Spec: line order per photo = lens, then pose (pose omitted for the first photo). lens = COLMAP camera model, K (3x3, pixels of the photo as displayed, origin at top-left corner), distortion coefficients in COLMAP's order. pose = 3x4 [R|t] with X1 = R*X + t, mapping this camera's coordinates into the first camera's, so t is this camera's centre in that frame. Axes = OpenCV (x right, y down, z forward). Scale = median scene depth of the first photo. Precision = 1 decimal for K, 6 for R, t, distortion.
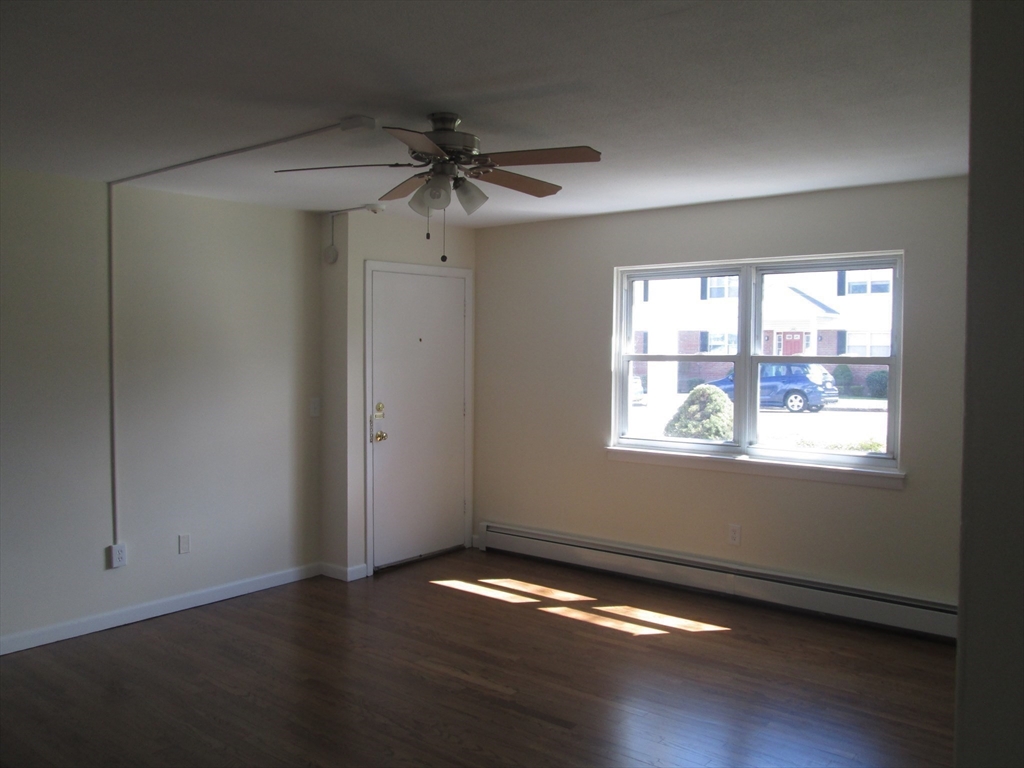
lens RADIAL K [[885.9, 0, 512.5], [0, 885.9, 384.7], [0, 0, 1]] dist [-0.042854, 0.062830]
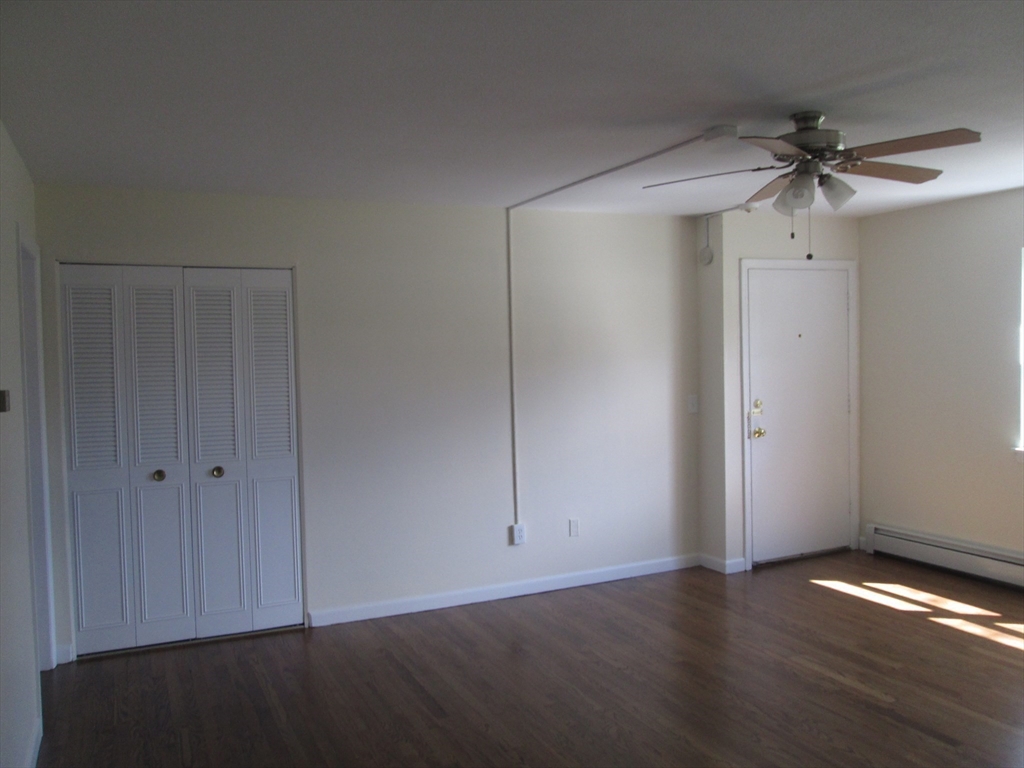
lens RADIAL K [[885.9, 0, 509.3], [0, 885.9, 382.3], [0, 0, 1]] dist [-0.042854, 0.062830]
pose [[0.904834, -0.008345, -0.425683, 0.027822], [0.009224, 0.999957, 0.000003, -0.001837], [0.425665, -0.003929, 0.904872, -0.036953]]
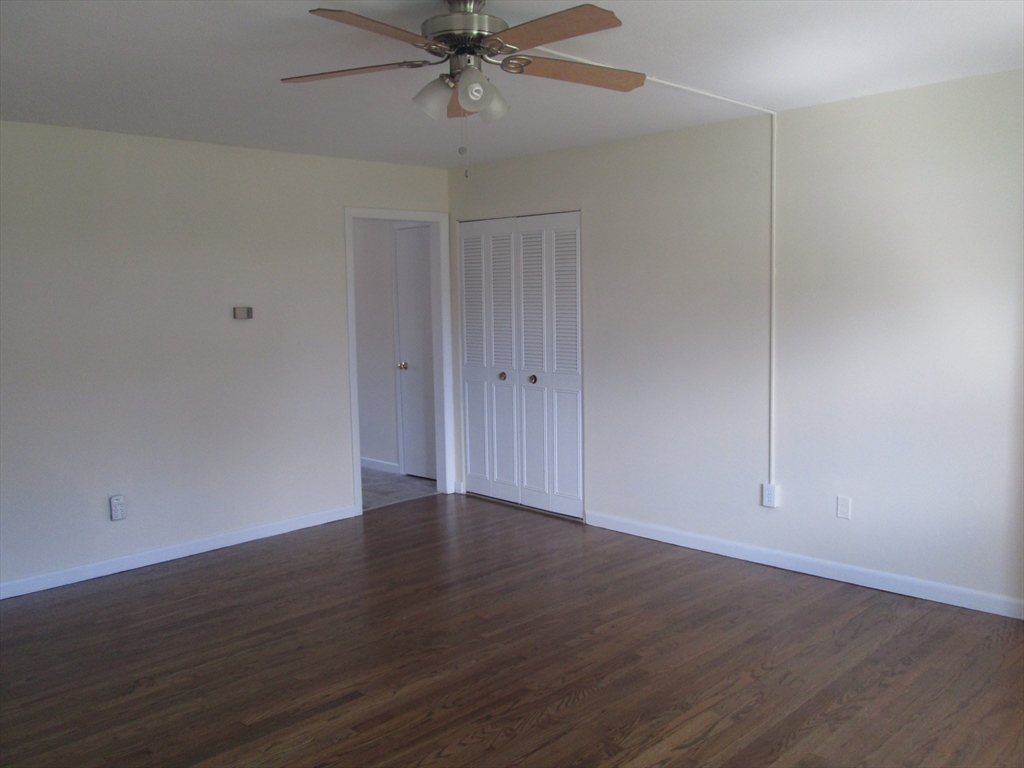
lens RADIAL K [[885.9, 0, 517.8], [0, 885.9, 384.2], [0, 0, 1]] dist [-0.042854, 0.062830]
pose [[-0.119711, 0.096822, -0.988076, 0.525816], [-0.019042, 0.994826, 0.099791, -0.020397], [0.992626, 0.030761, -0.117248, 0.804547]]
